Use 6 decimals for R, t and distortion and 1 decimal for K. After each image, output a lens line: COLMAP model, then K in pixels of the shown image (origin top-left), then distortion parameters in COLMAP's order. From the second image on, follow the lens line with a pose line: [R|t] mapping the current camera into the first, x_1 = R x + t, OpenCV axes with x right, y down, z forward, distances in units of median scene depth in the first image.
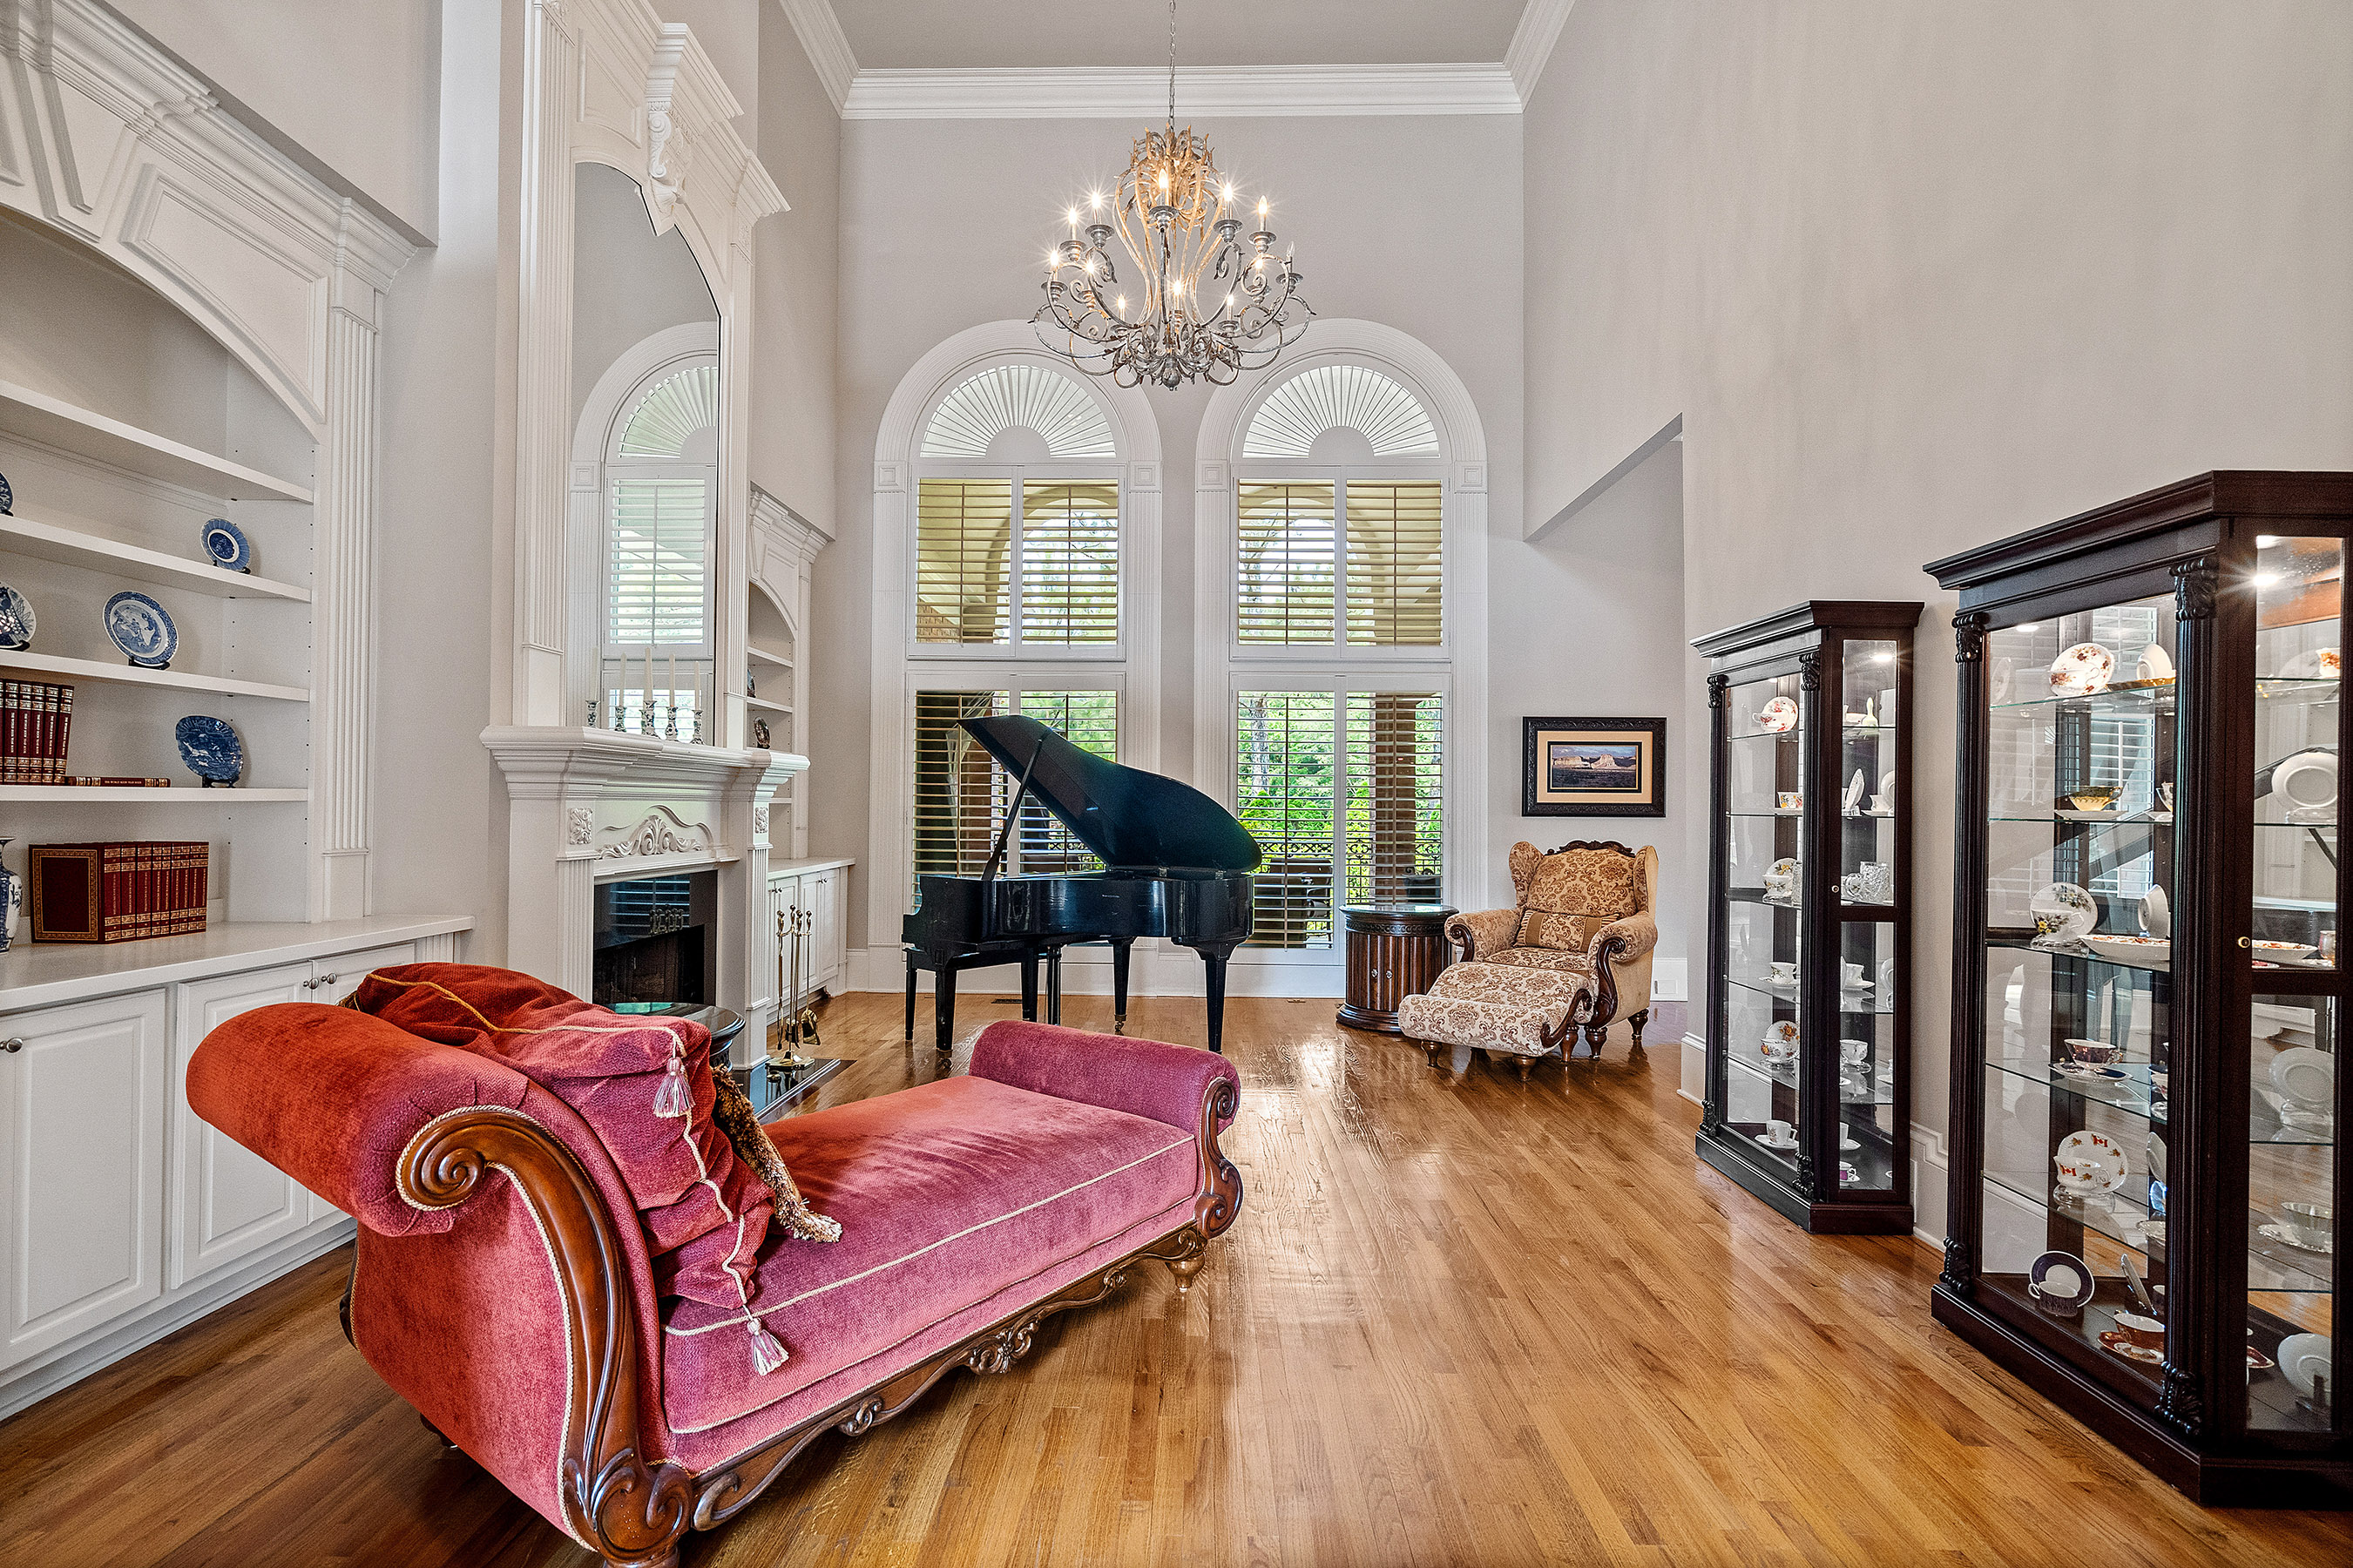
lens RADIAL K [[1077.2, 0, 1176.5], [0, 1077.2, 784.0], [0, 0, 1]] dist [-0.011252, 0.006448]
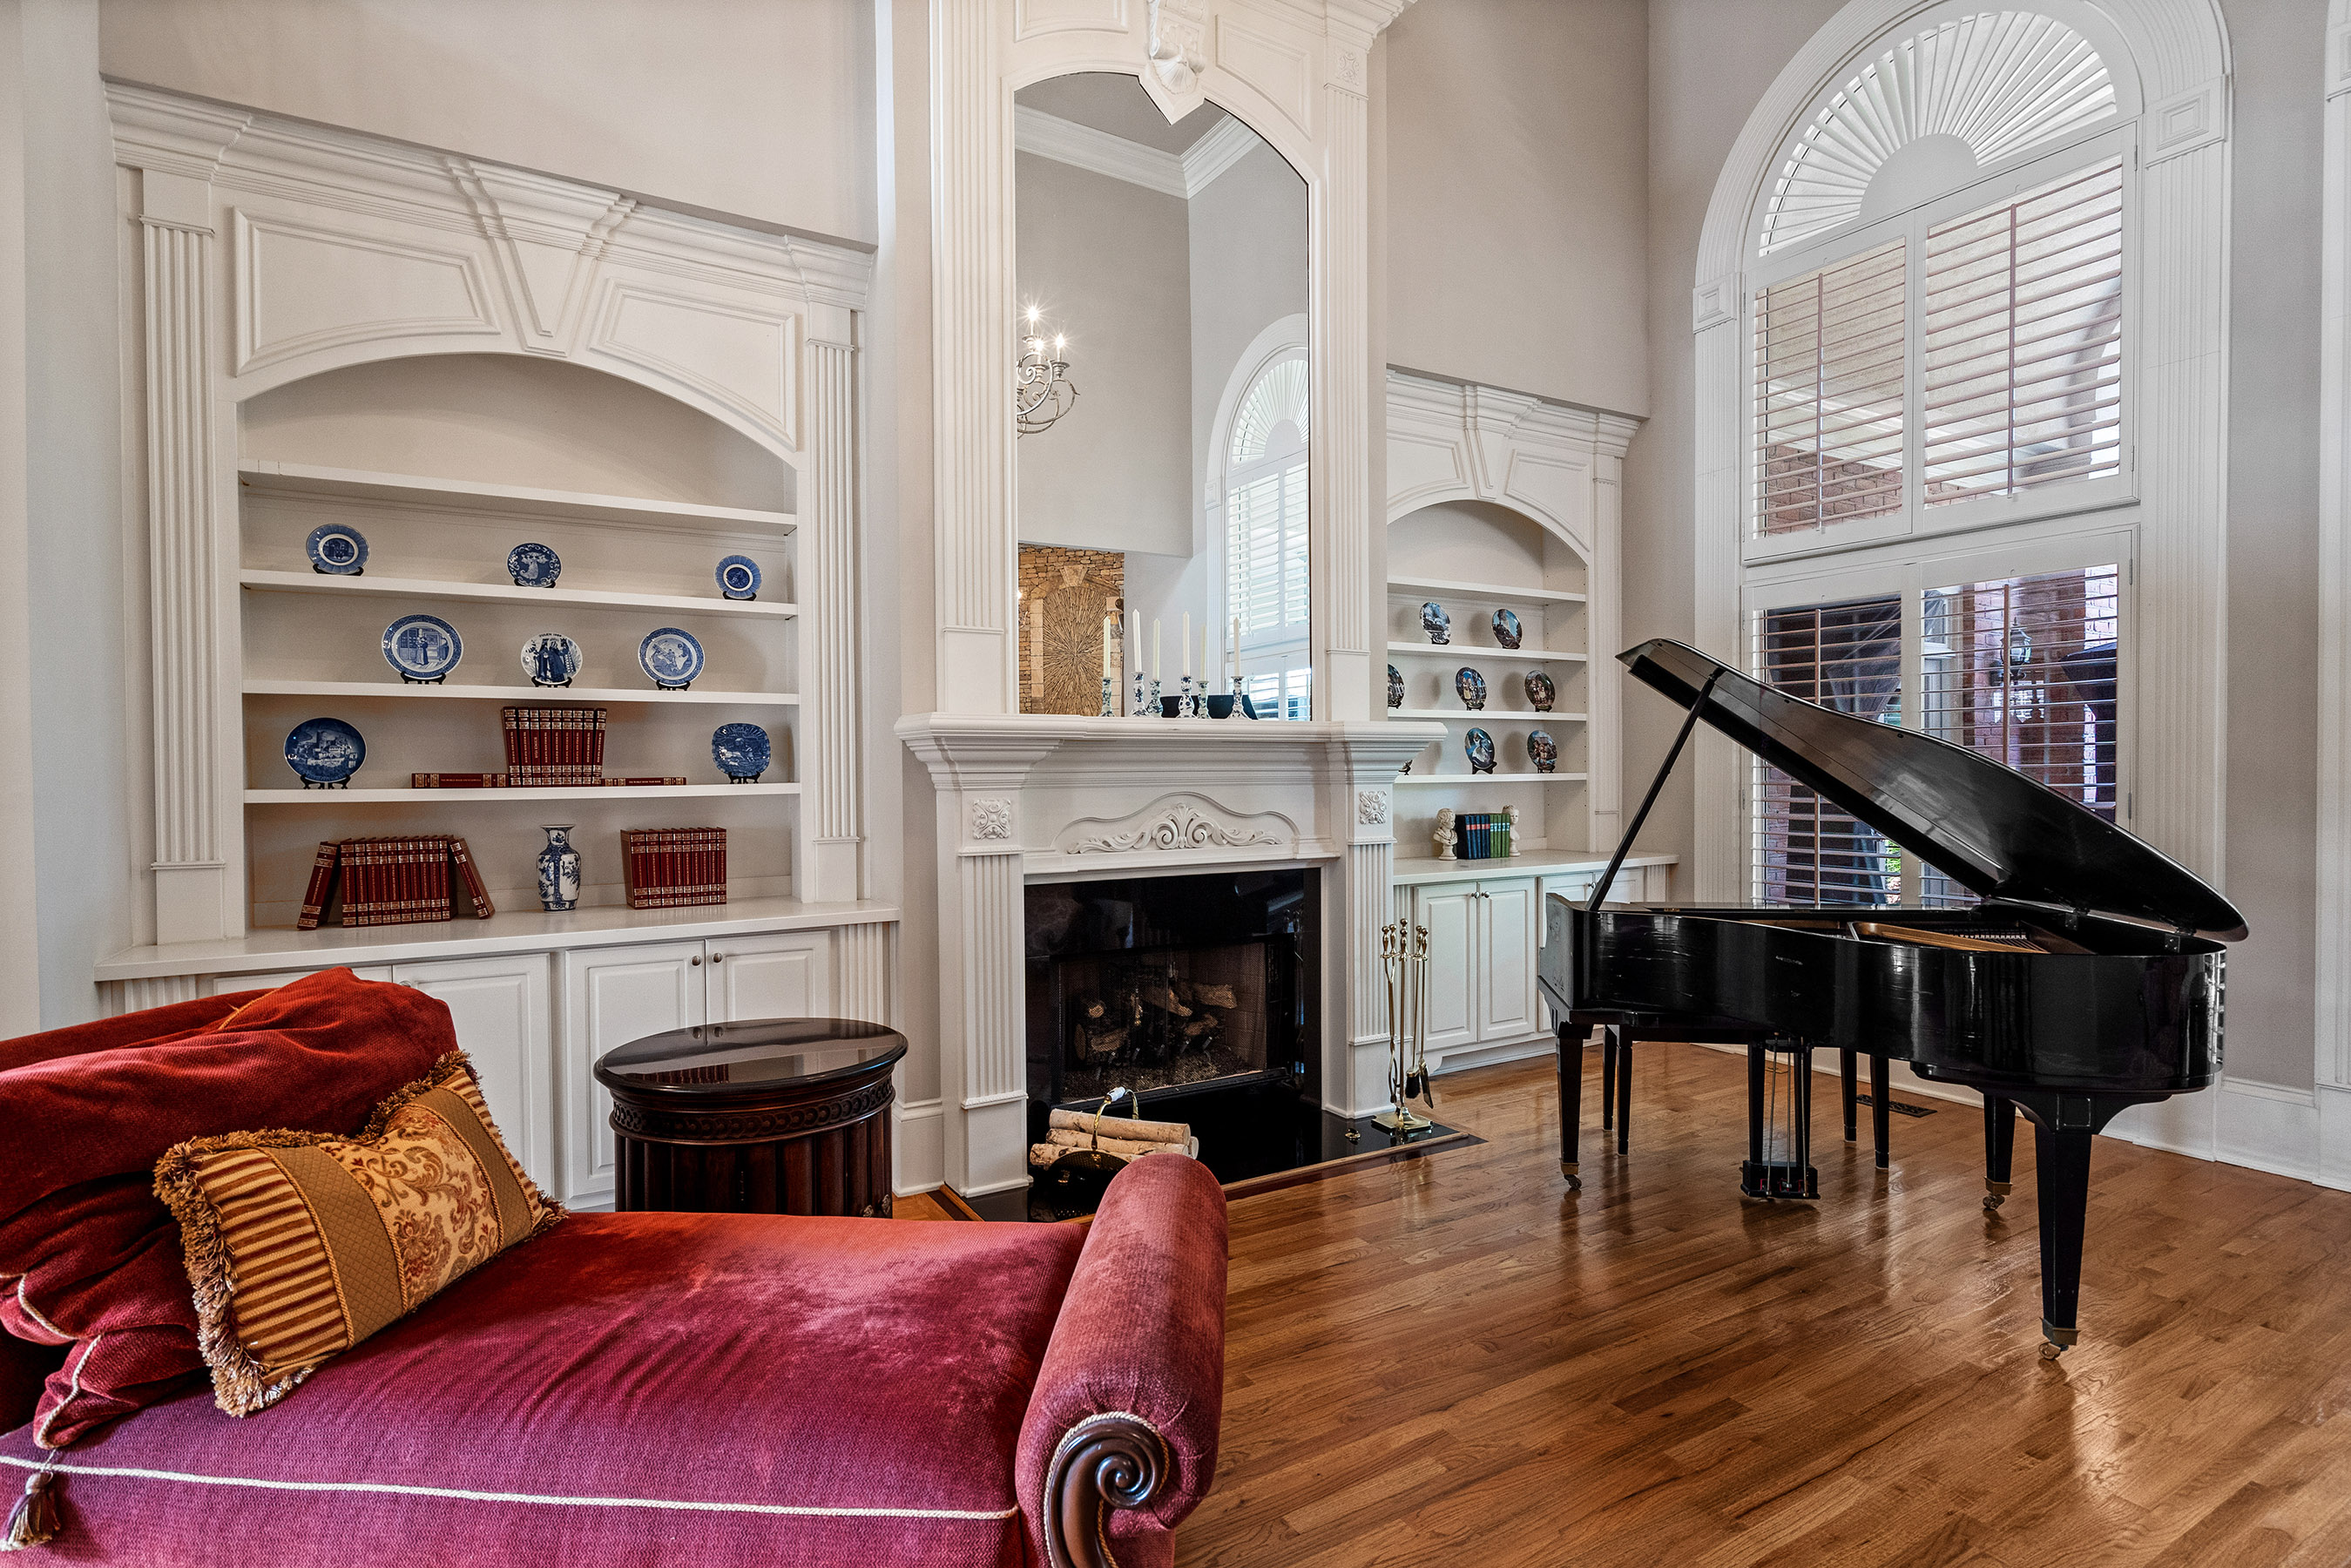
lens RADIAL K [[1162.9, 0, 1145.9], [0, 1162.9, 790.0], [0, 0, 1]] dist [0.007669, 0.000334]
pose [[0.521958, 0.000676, -0.852971, 0.412422], [0.029215, 0.999399, 0.018670, -0.000265], [0.852471, -0.034664, 0.521624, 0.668637]]
